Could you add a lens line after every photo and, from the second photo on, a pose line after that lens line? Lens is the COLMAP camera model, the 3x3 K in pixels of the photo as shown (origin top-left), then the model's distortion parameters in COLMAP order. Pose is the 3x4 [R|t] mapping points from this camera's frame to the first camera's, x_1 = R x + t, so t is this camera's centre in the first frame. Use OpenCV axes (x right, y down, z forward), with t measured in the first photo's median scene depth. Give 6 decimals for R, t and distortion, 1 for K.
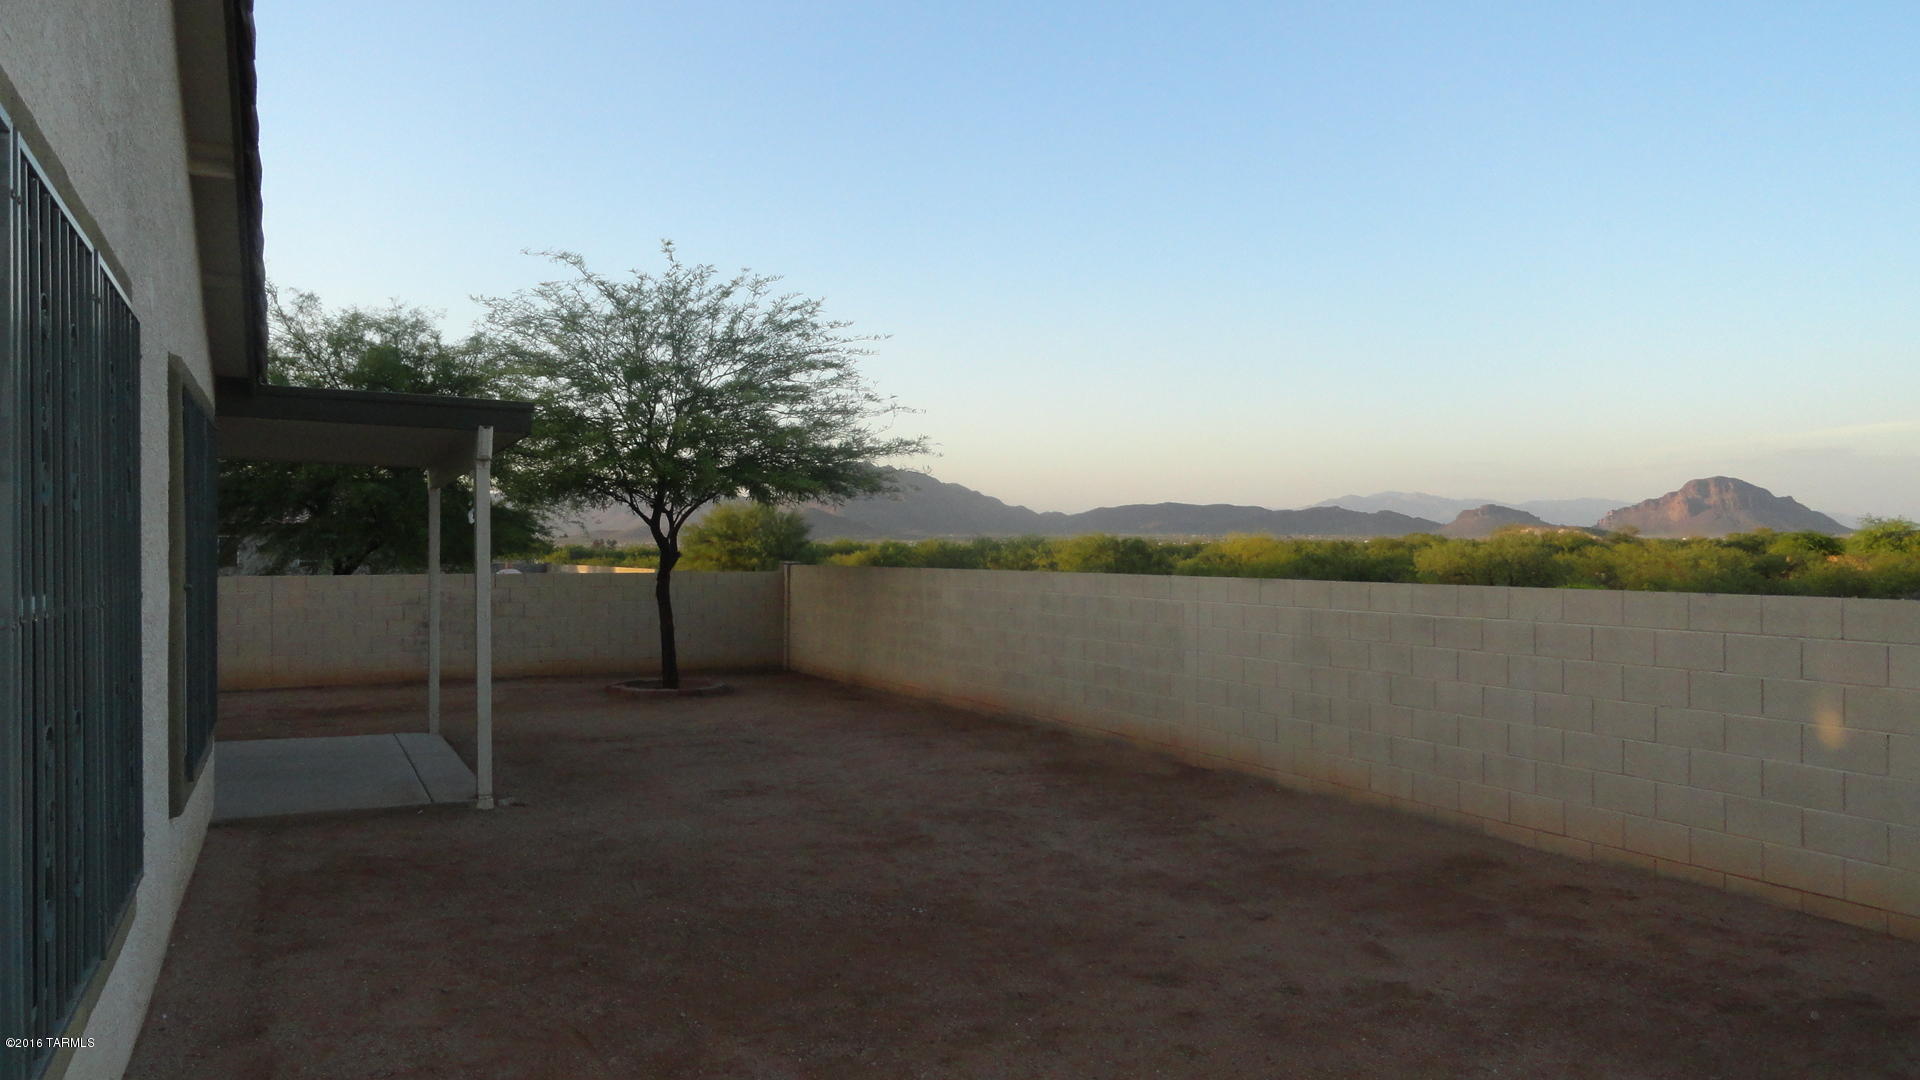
lens RADIAL K [[1325.9, 0, 966.7], [0, 1325.9, 538.5], [0, 0, 1]] dist [-0.000015, 0.005357]
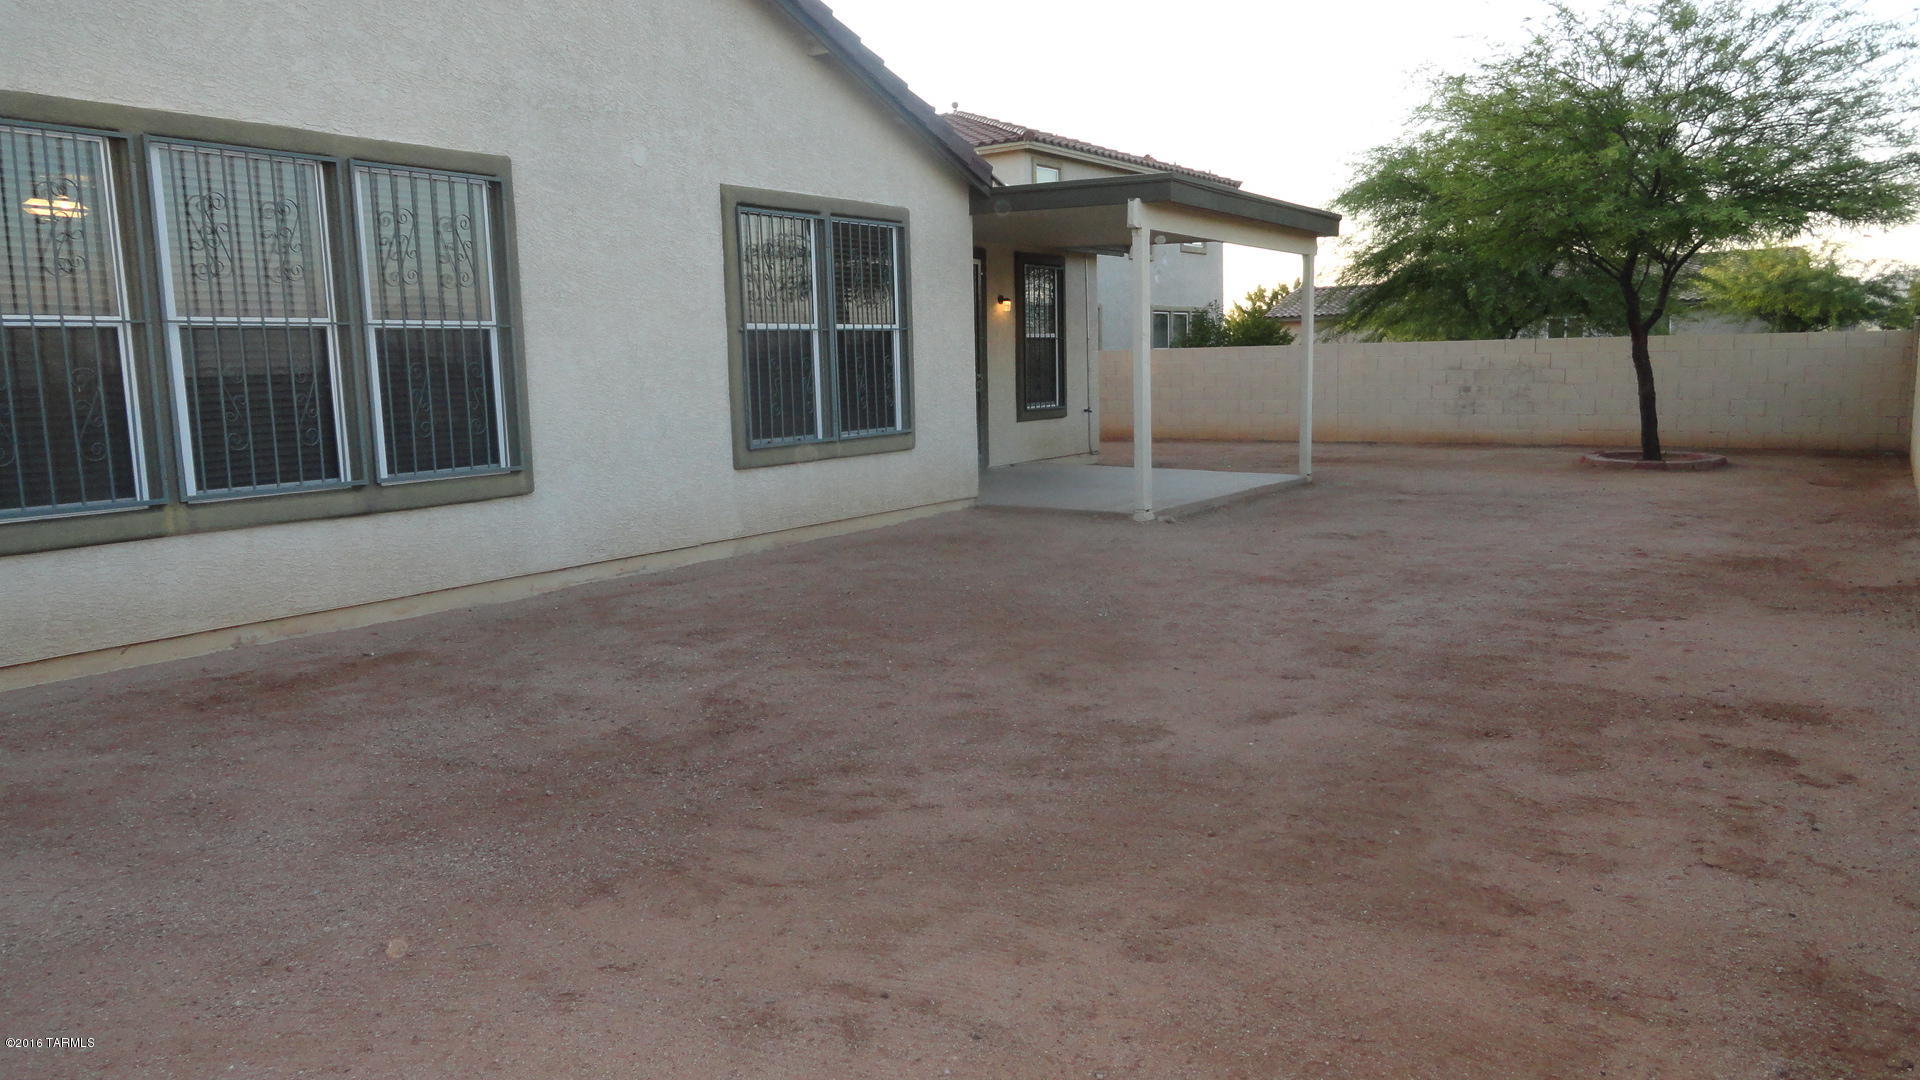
lens RADIAL K [[1290.8, 0, 960.0], [0, 1290.8, 540.0], [0, 0, 1]] dist [-0.001713, 0.000590]
pose [[0.480702, 0.107201, -0.870306, 0.950791], [0.038355, 0.988979, 0.143003, 0.062359], [0.876045, -0.102123, 0.471293, 0.424427]]
